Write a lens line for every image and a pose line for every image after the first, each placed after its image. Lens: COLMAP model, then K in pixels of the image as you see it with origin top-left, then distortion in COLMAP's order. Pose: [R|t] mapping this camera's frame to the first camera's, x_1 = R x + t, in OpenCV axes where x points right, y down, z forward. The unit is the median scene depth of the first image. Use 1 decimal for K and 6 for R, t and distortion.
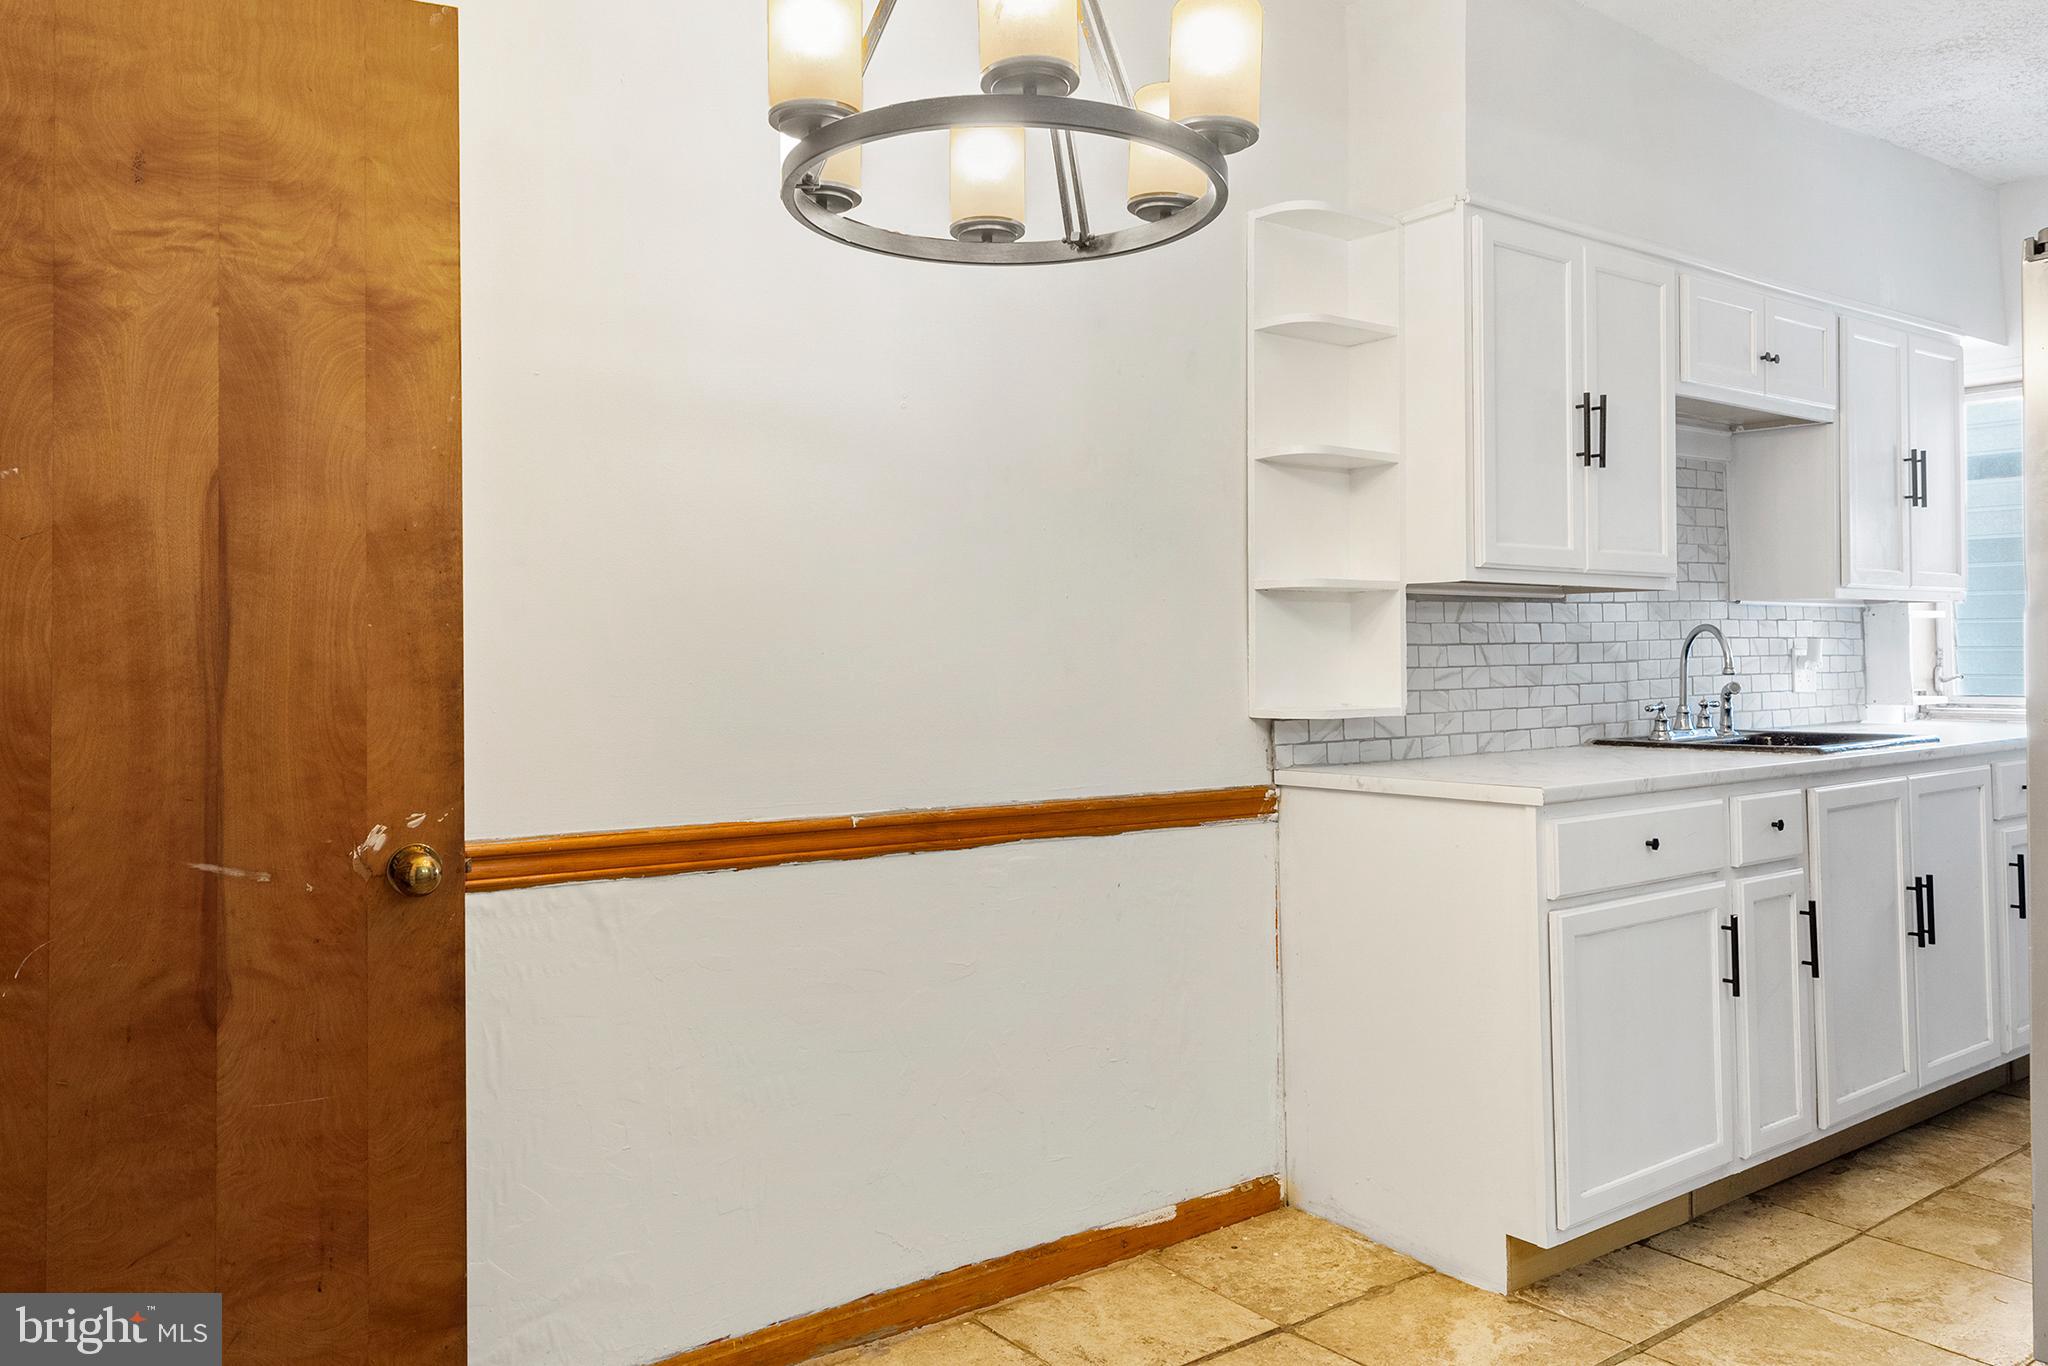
lens RADIAL K [[1505.2, 0, 1031.5], [0, 1505.2, 617.0], [0, 0, 1]] dist [0.007343, -0.000706]
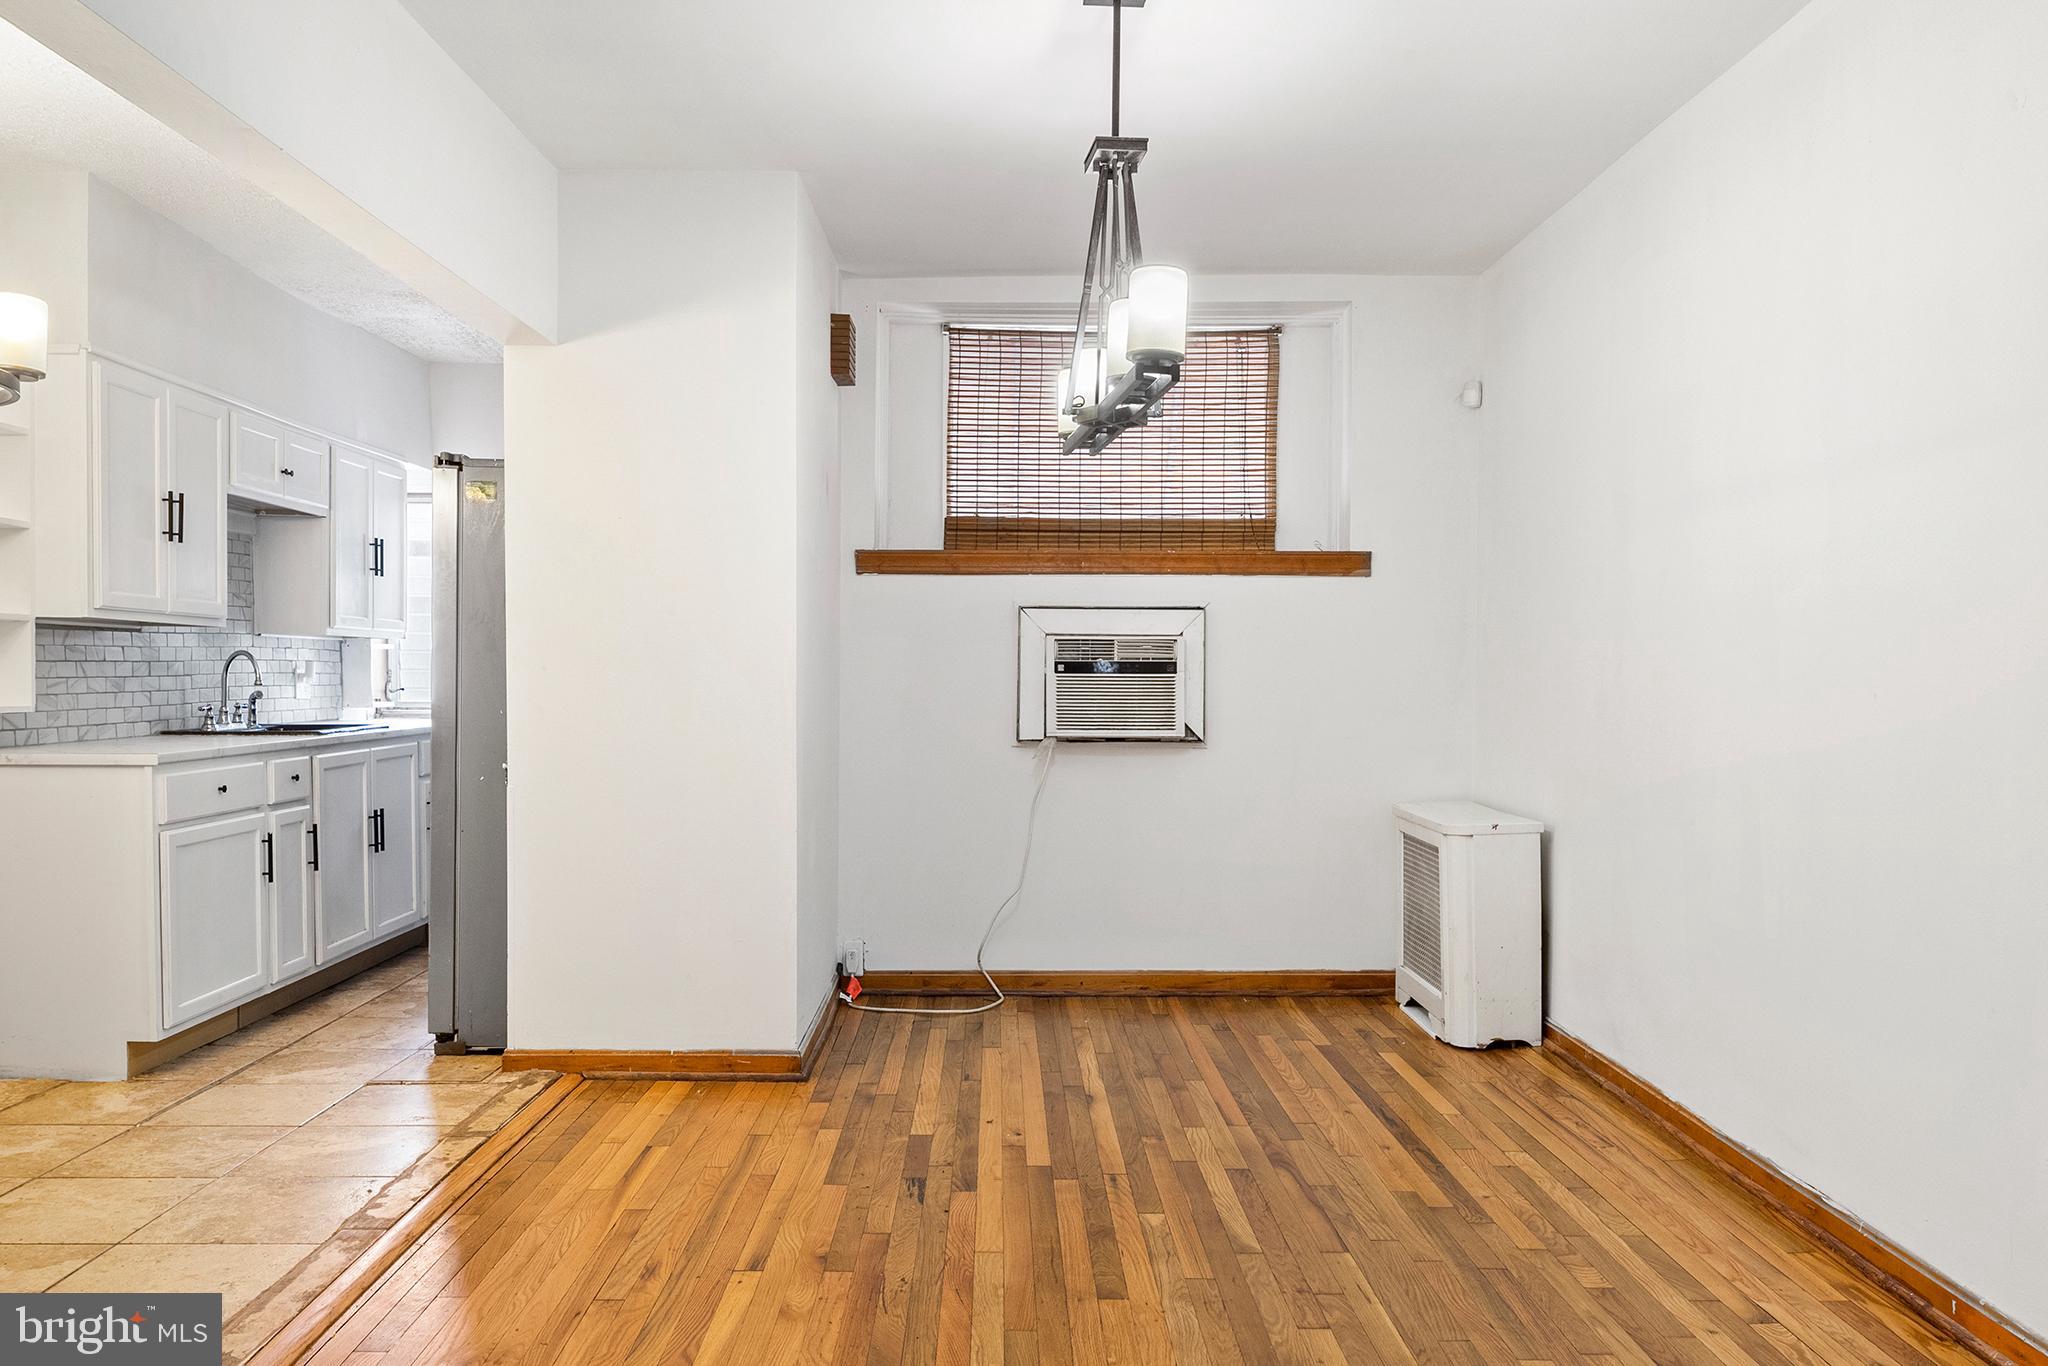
lens RADIAL K [[1502.6, 0, 987.6], [0, 1502.6, 724.2], [0, 0, 1]] dist [0.006286, 0.001829]
pose [[0.605470, -0.013948, 0.795746, -0.295588], [-0.032149, 0.998602, 0.041965, -0.008800], [-0.795219, -0.050990, 0.604175, -0.489197]]
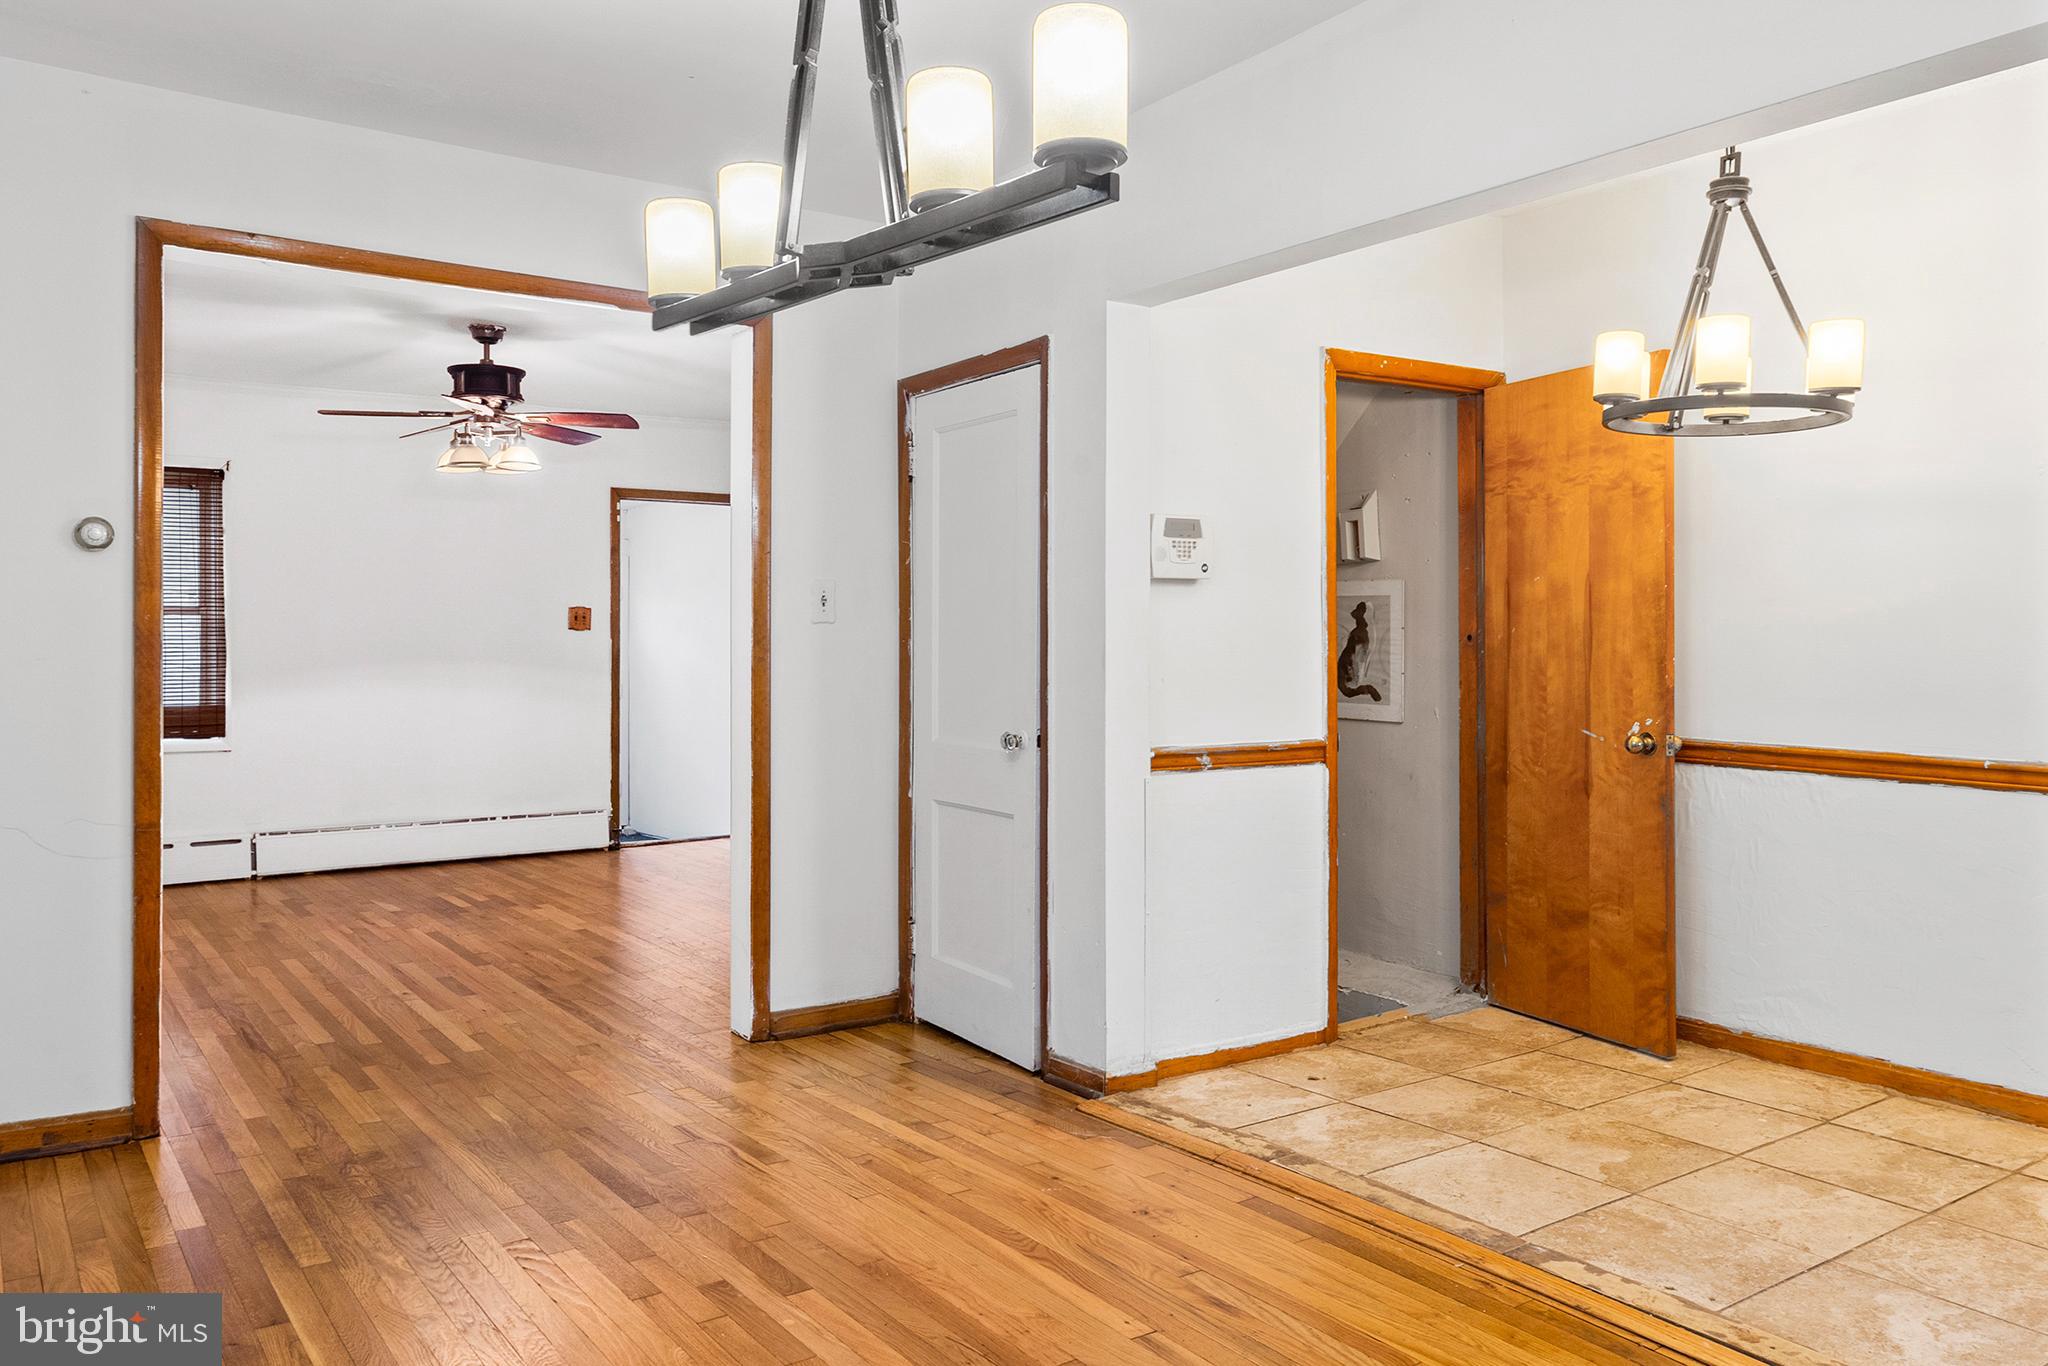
lens RADIAL K [[1505.2, 0, 1031.5], [0, 1505.2, 617.0], [0, 0, 1]] dist [0.007343, -0.000706]
pose [[-0.032680, -0.002511, -0.999463, 1.020899], [0.027689, 0.999611, -0.003416, -0.020912], [0.999082, -0.027785, -0.032598, 0.087727]]
